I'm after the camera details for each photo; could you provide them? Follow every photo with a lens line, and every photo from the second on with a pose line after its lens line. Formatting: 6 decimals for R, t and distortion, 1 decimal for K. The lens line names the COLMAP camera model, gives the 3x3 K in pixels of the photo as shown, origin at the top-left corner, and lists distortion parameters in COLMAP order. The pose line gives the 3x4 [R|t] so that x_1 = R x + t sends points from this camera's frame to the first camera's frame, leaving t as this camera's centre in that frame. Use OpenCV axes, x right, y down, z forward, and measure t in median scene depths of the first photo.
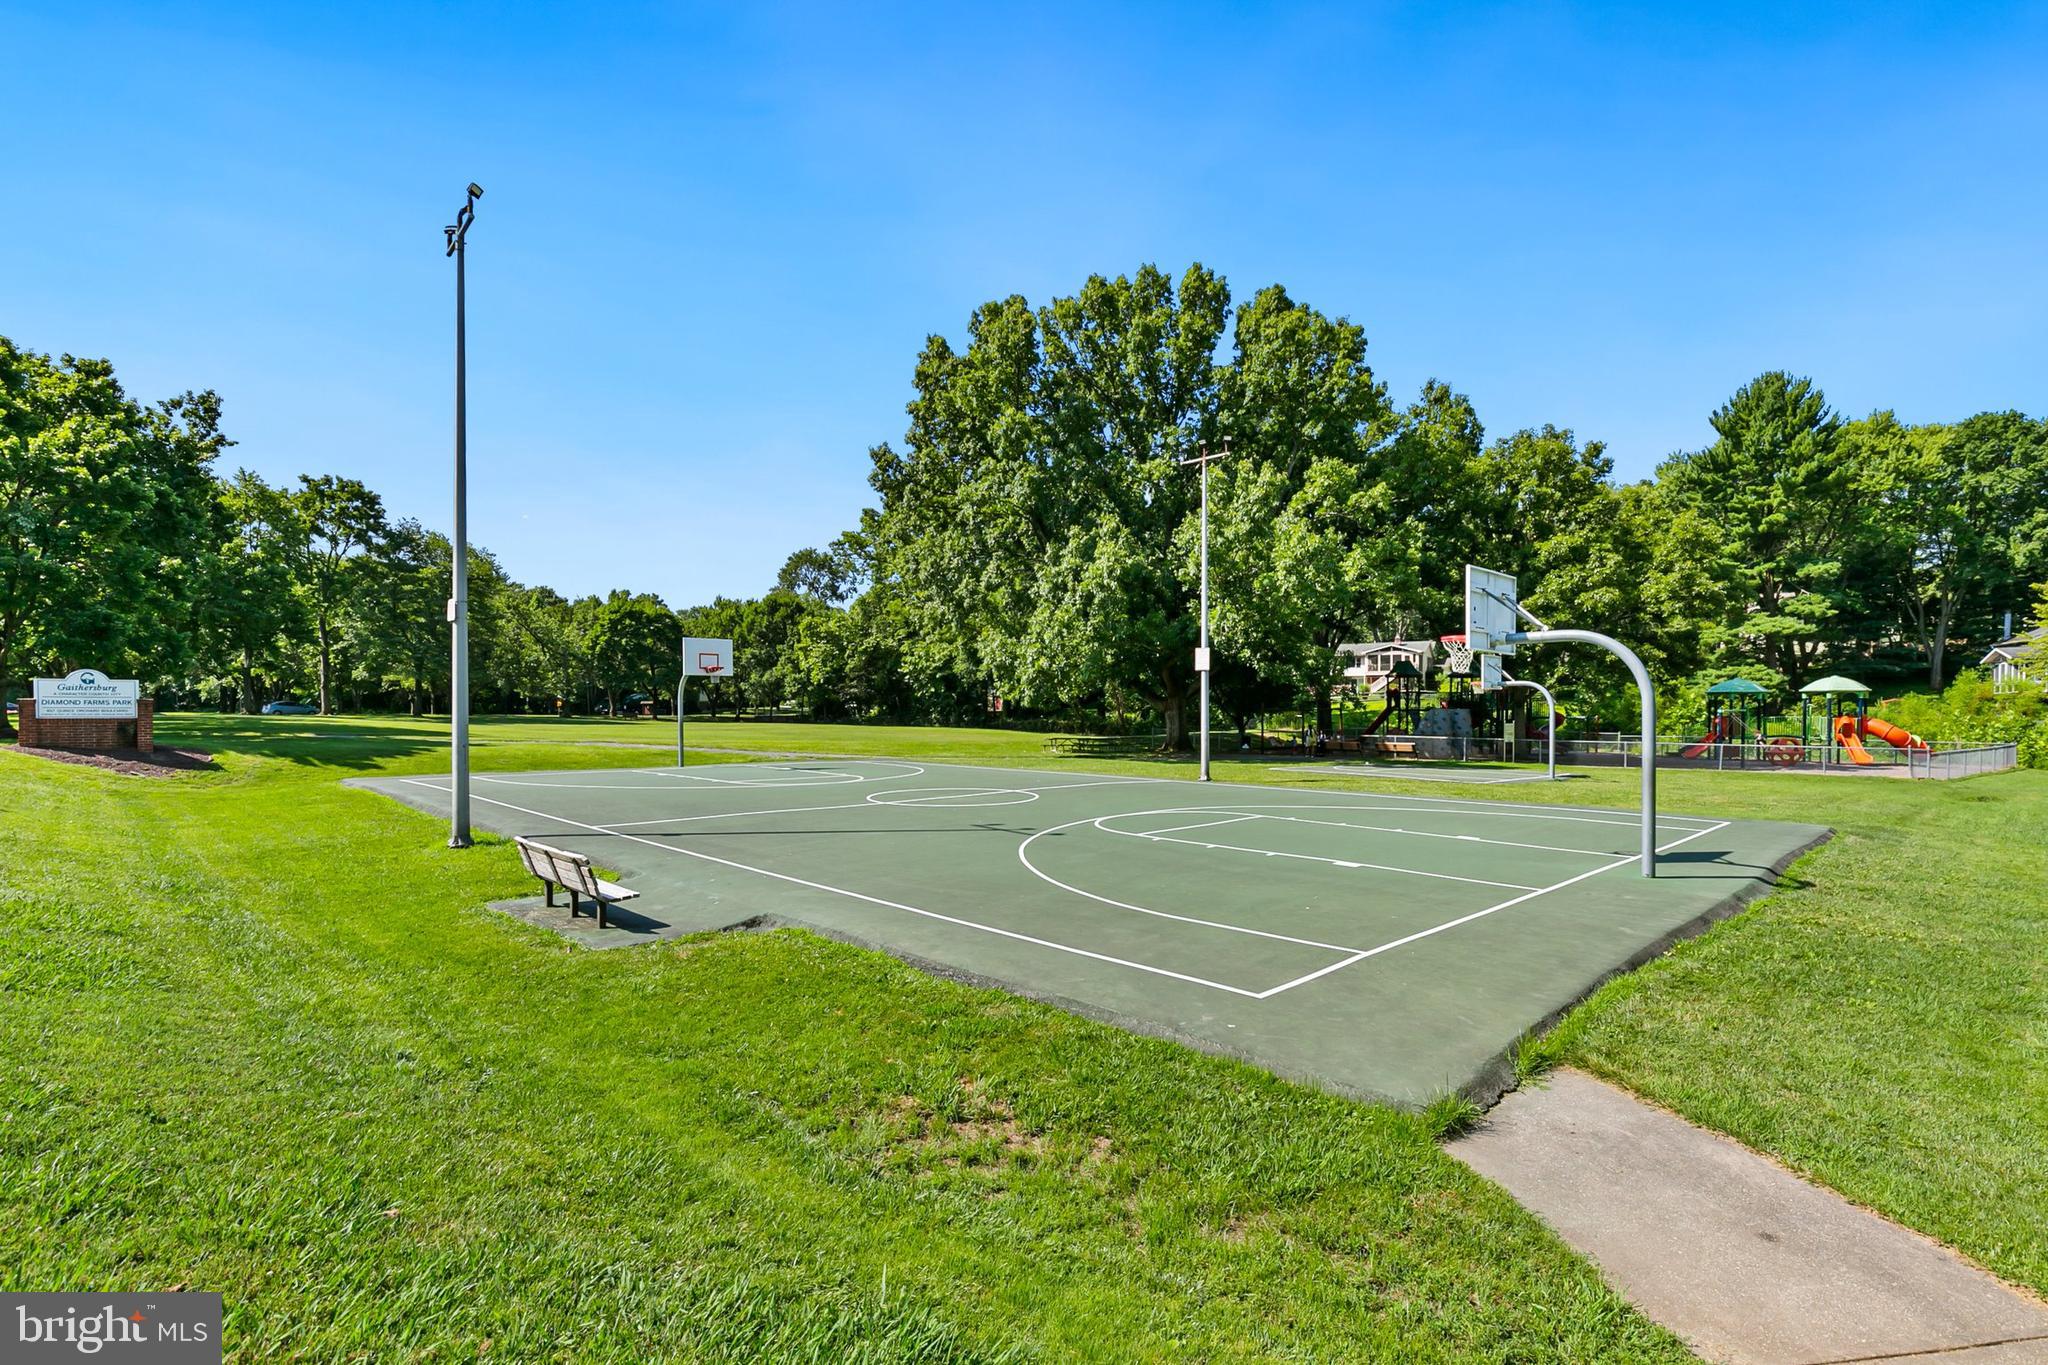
lens RADIAL K [[1032.7, 0, 1021.6], [0, 1032.7, 700.1], [0, 0, 1]] dist [0.000831, 0.000239]
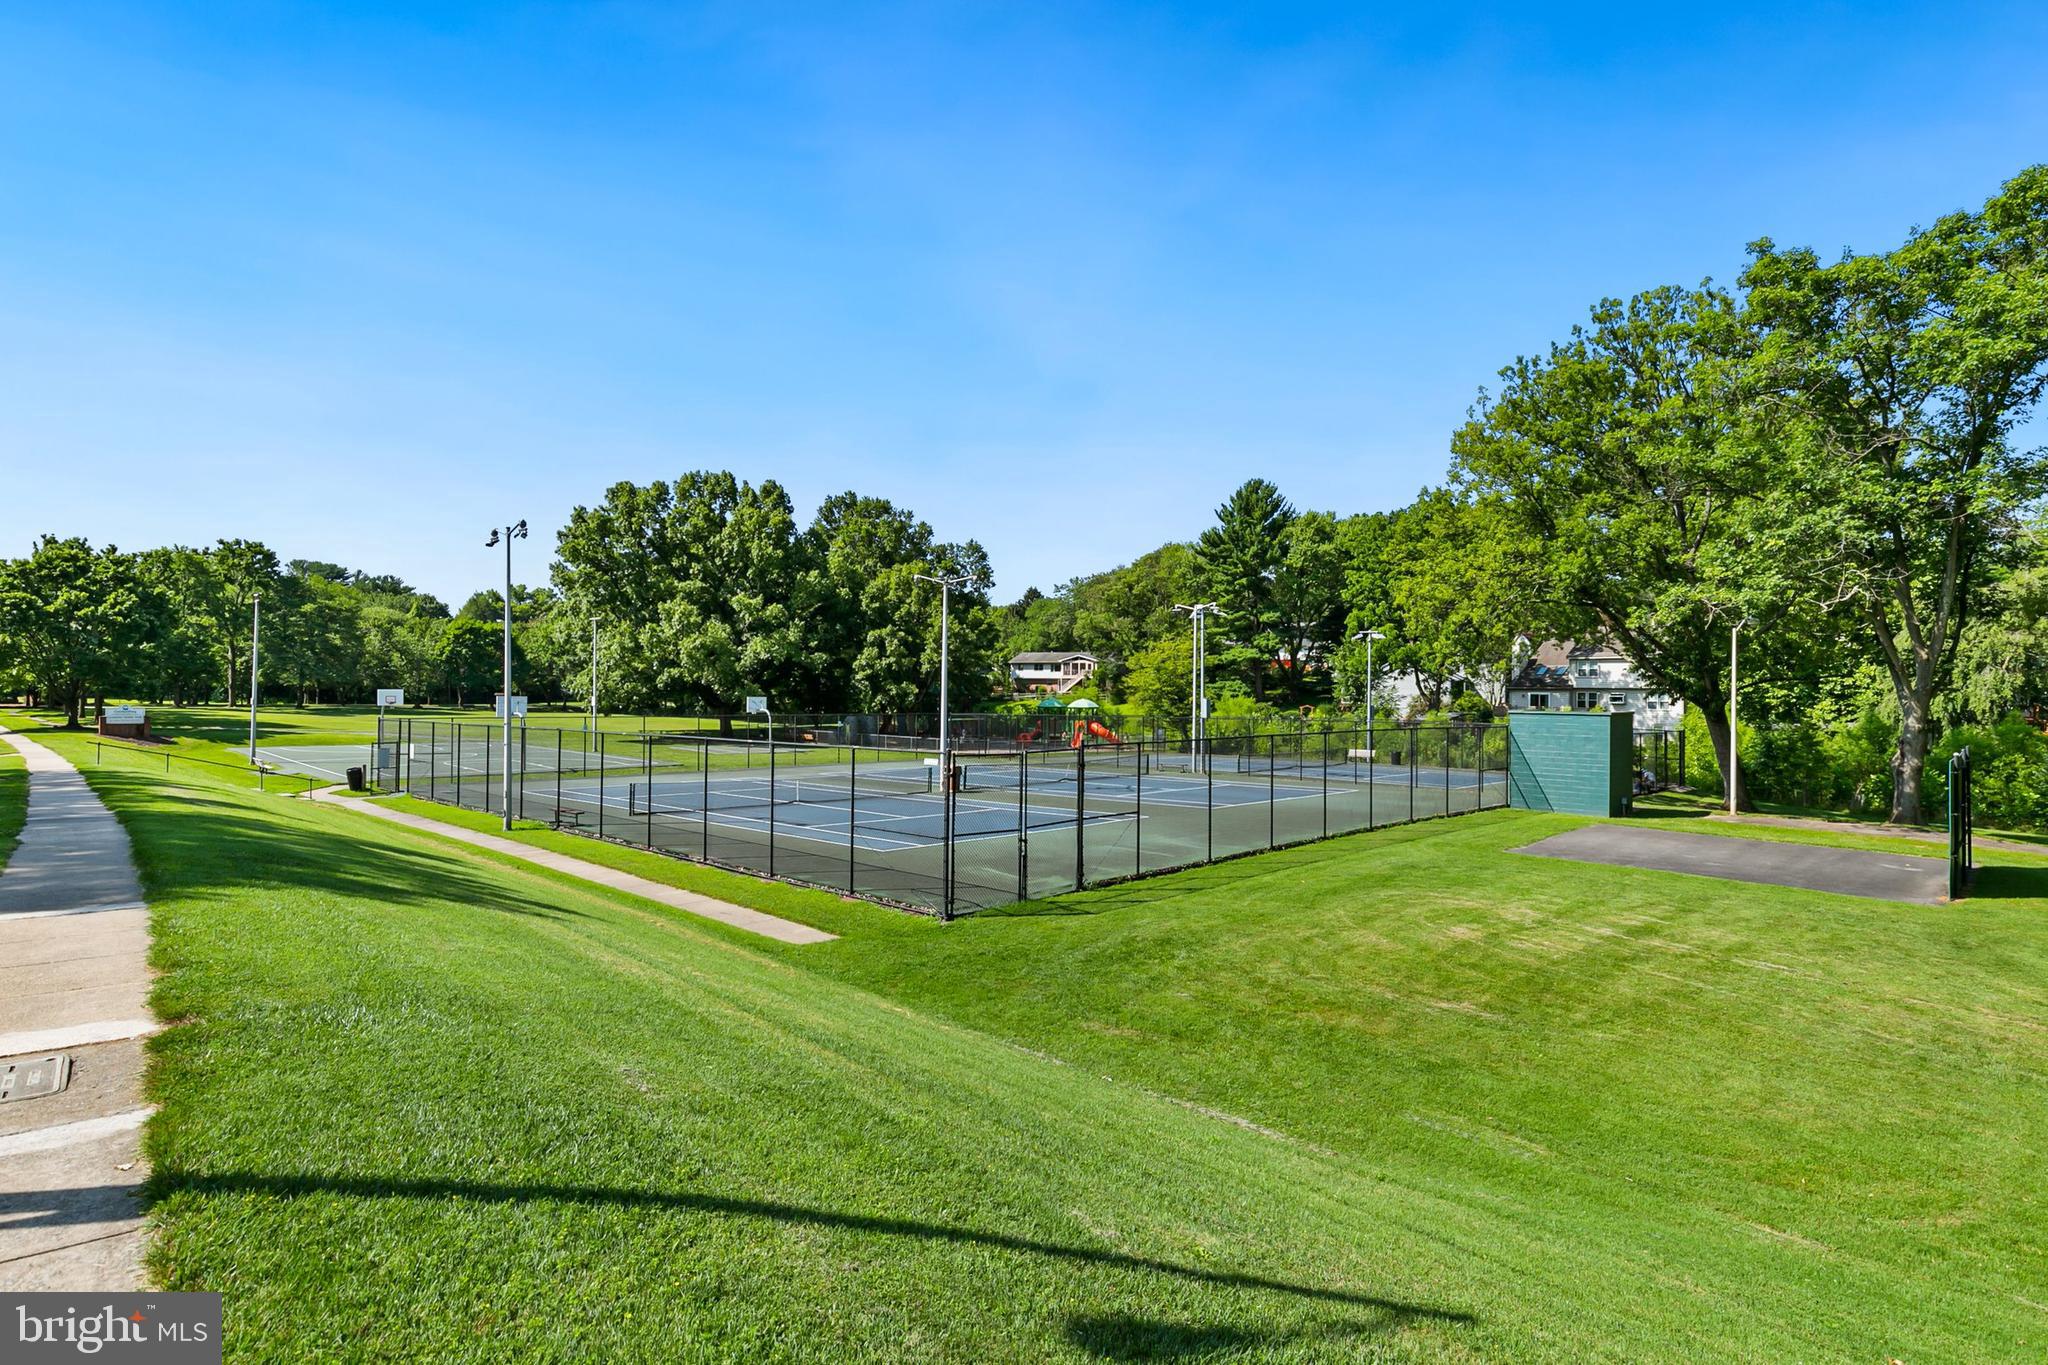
lens RADIAL K [[1077.8, 0, 1029.1], [0, 1077.8, 675.4], [0, 0, 1]] dist [0.003144, 0.000071]
pose [[0.999411, 0.010238, 0.032761, 0.376199], [-0.010144, 0.999944, -0.003043, -0.035174], [-0.032790, 0.002709, 0.999459, -0.529248]]
